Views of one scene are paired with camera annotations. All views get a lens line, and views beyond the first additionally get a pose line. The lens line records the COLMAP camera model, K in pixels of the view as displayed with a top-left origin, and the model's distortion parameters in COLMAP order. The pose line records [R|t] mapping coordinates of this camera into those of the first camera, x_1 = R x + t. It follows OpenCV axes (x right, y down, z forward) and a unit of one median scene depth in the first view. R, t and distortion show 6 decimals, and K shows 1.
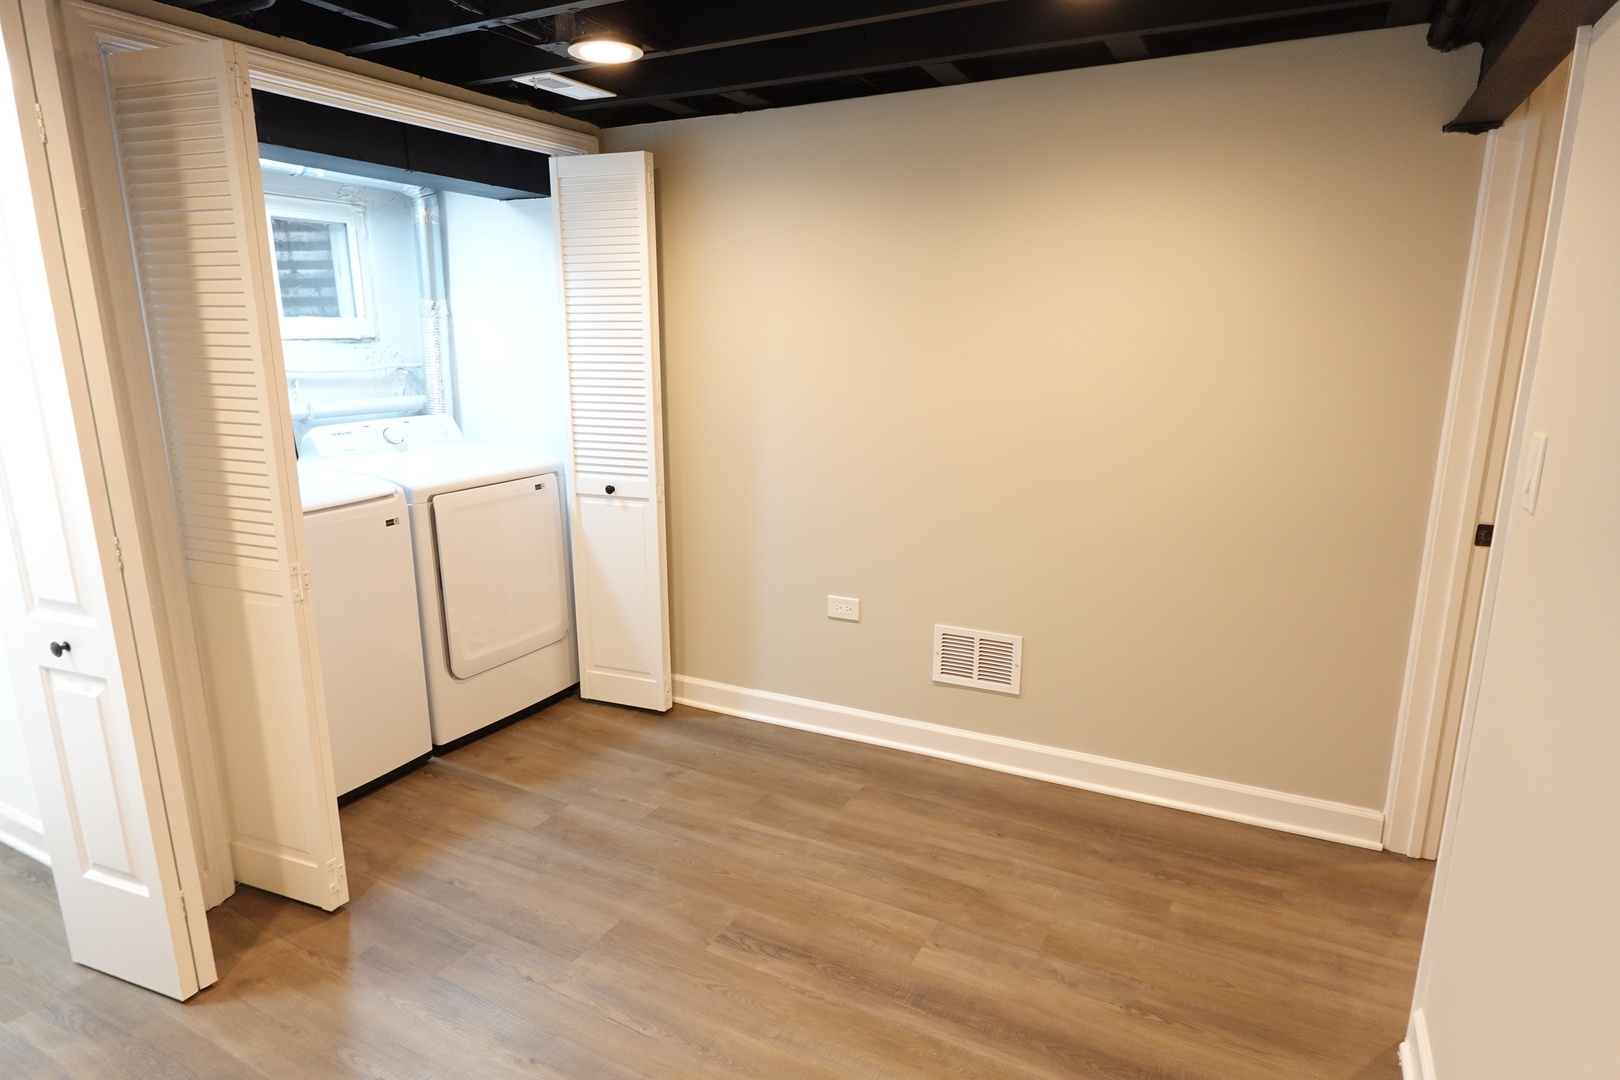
lens RADIAL K [[915.1, 0, 814.6], [0, 915.1, 543.7], [0, 0, 1]] dist [-0.005046, 0.002596]
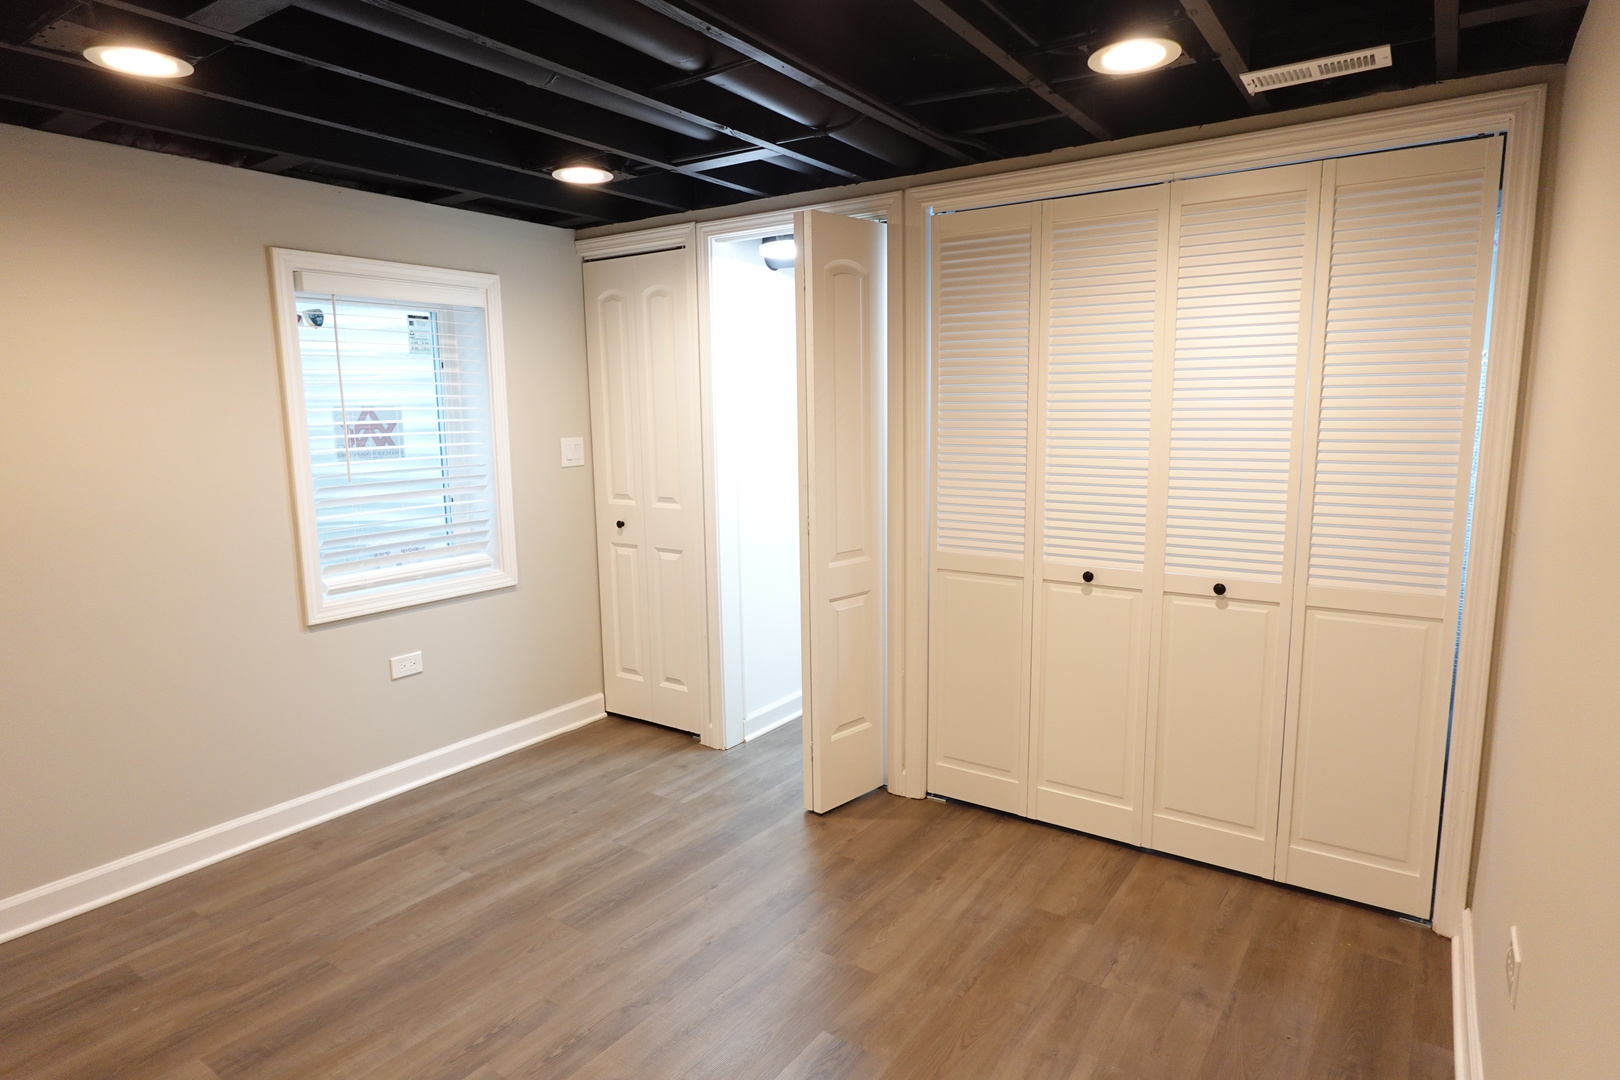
lens RADIAL K [[915.1, 0, 814.5], [0, 915.1, 536.7], [0, 0, 1]] dist [-0.005046, 0.002596]
pose [[-0.114270, 0.143511, -0.983030, 0.634477], [-0.220760, 0.961103, 0.165972, -0.175874], [0.968611, 0.235979, -0.078143, 0.810910]]
